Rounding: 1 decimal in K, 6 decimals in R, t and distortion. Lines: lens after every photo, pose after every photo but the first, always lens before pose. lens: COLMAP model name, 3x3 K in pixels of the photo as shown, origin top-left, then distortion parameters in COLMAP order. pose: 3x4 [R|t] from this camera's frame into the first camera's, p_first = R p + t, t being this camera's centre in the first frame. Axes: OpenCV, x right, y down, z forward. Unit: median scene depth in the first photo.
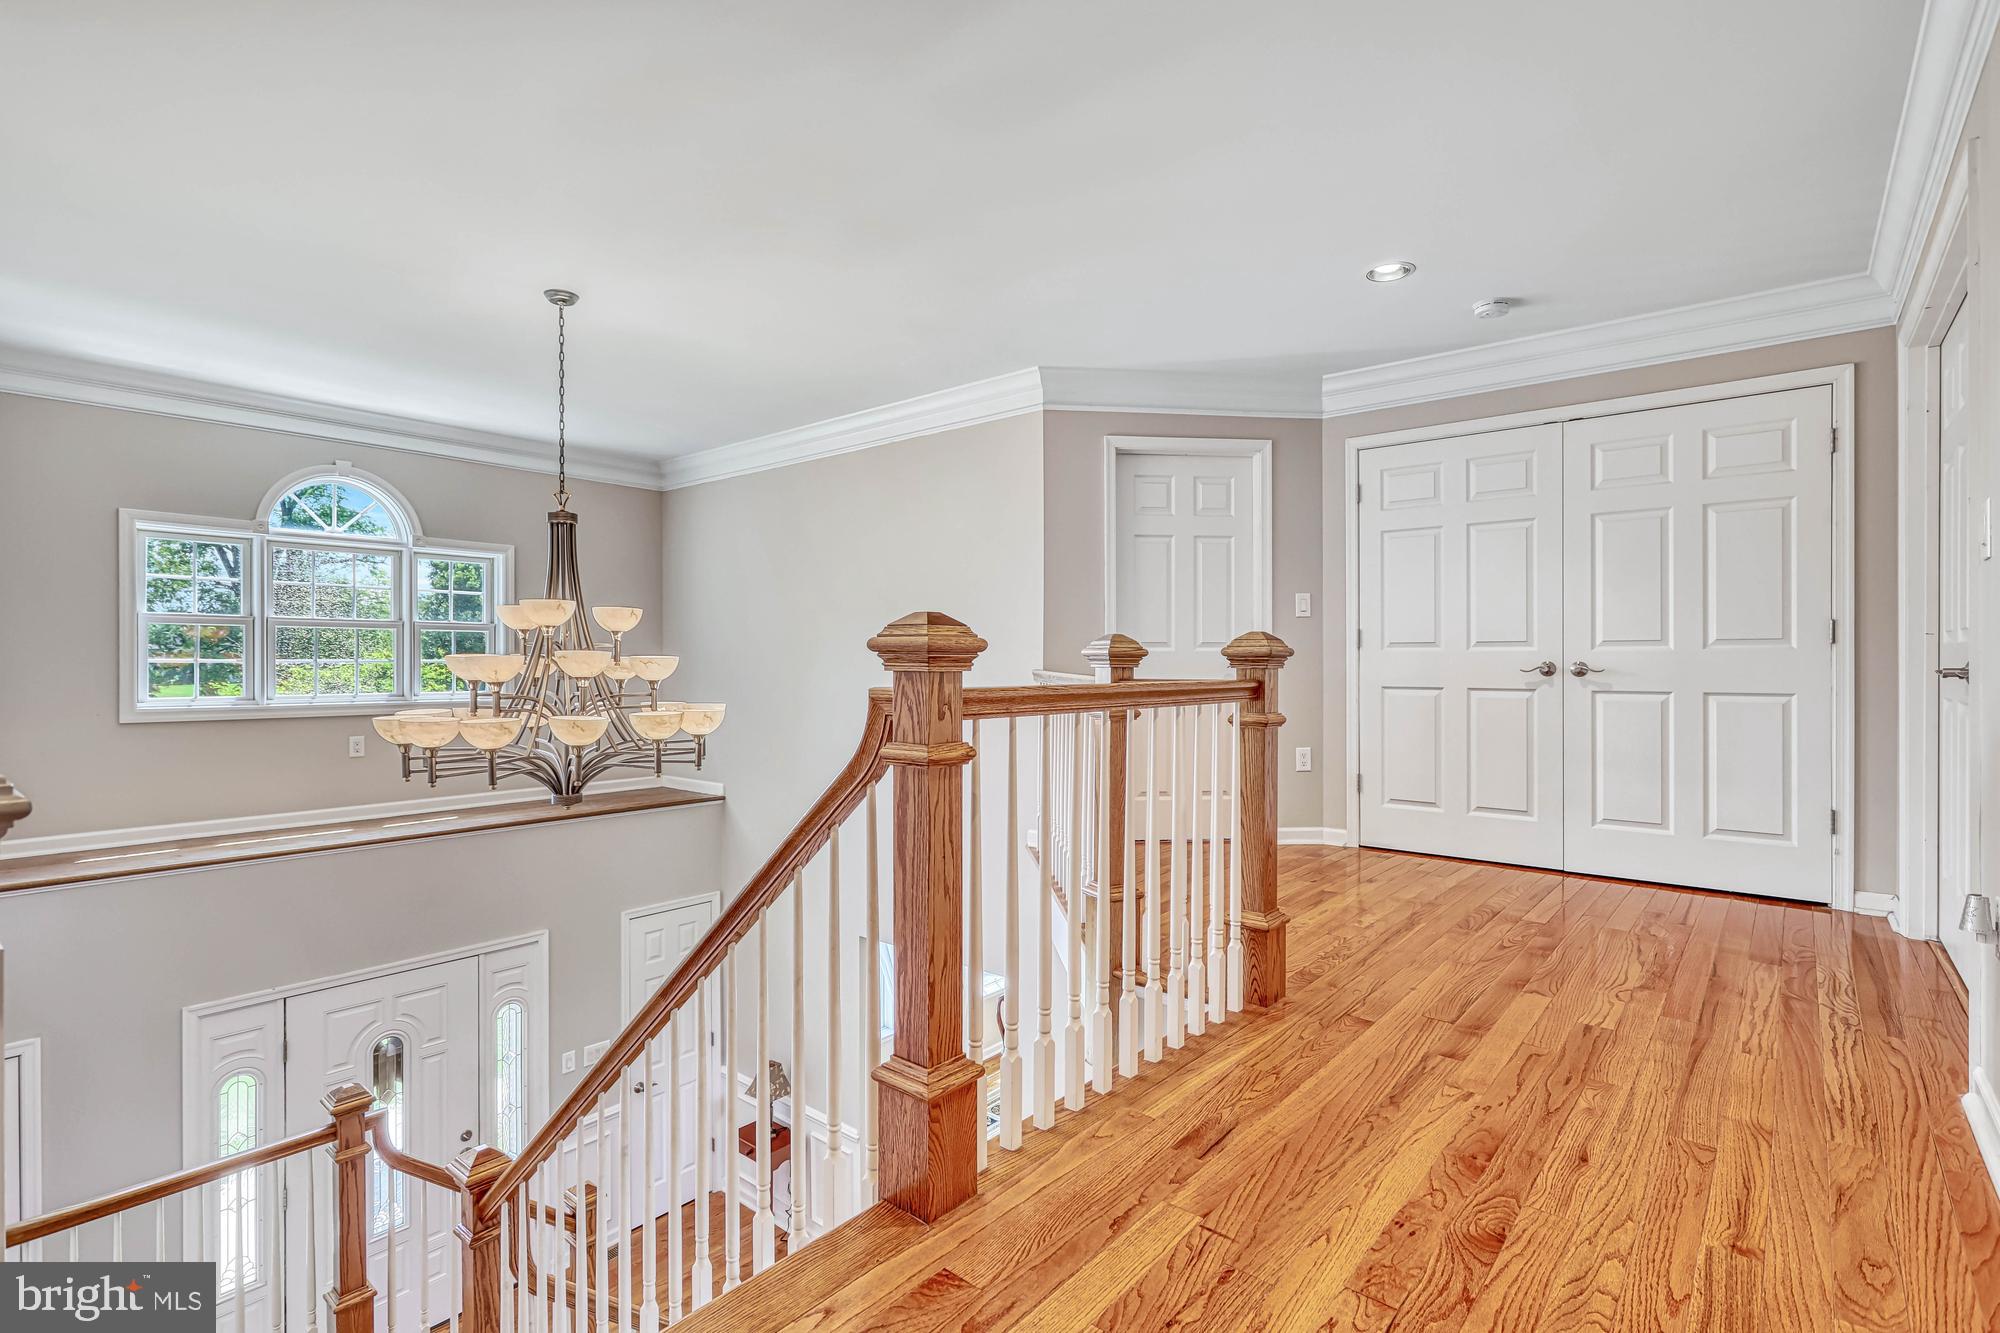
lens RADIAL K [[944.9, 0, 990.1], [0, 944.9, 664.8], [0, 0, 1]] dist [-0.000516, 0.003078]
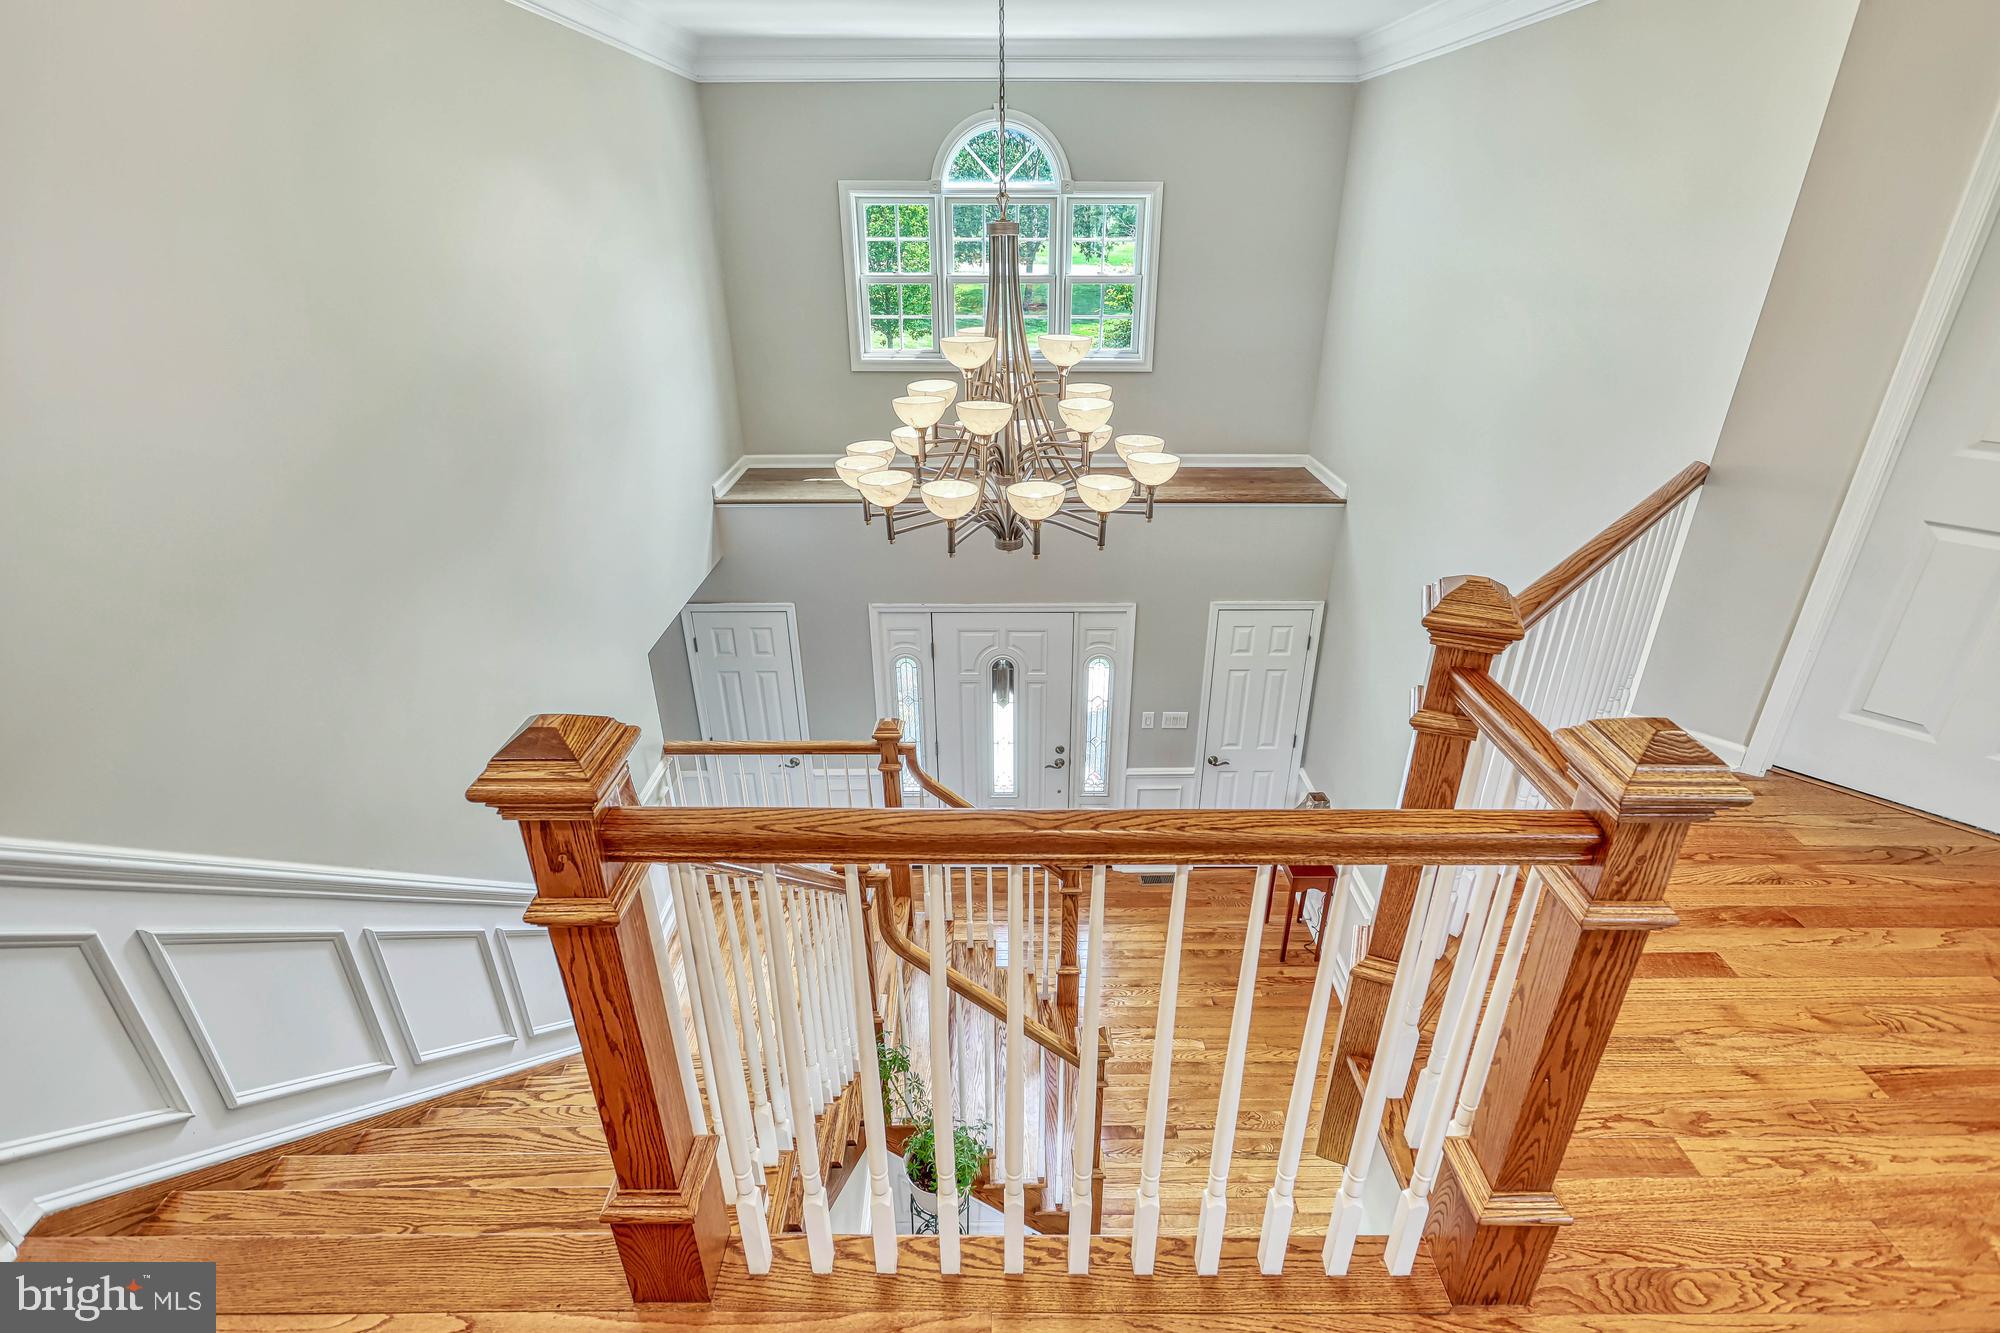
lens RADIAL K [[944.9, 0, 1004.4], [0, 944.9, 671.1], [0, 0, 1]] dist [-0.000516, 0.003078]
pose [[0.655192, 0.332624, -0.678295, 0.197789], [-0.003063, 0.899017, 0.437904, -0.128416], [0.755456, -0.284833, 0.590048, 0.288552]]
